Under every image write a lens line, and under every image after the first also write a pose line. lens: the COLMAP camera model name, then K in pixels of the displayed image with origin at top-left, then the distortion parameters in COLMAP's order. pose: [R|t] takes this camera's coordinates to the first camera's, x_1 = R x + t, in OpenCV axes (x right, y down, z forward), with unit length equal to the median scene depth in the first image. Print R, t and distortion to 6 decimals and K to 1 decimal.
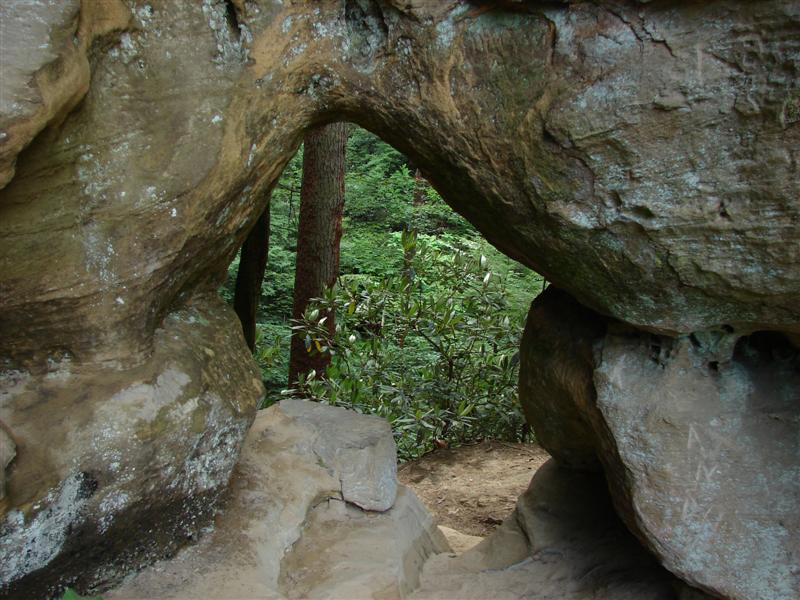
lens RADIAL K [[900.6, 0, 399.7], [0, 900.6, 300.2], [0, 0, 1]] dist [-0.175417, 0.000000]
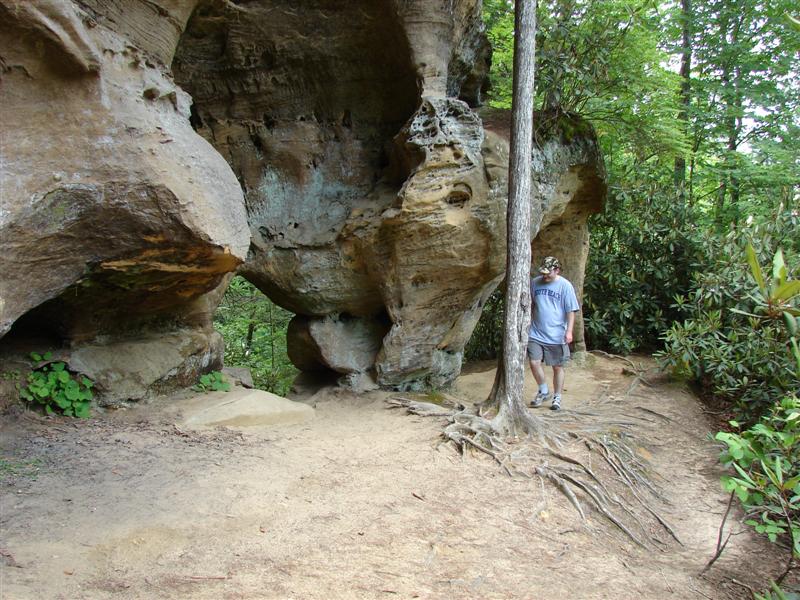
lens RADIAL K [[900.6, 0, 400.0], [0, 900.6, 299.2], [0, 0, 1]] dist [-0.175417, 0.000000]
pose [[0.937344, -0.069715, 0.341360, -0.957517], [0.126659, 0.980924, -0.147463, 0.726029], [-0.324567, 0.181460, 0.928293, -3.632988]]
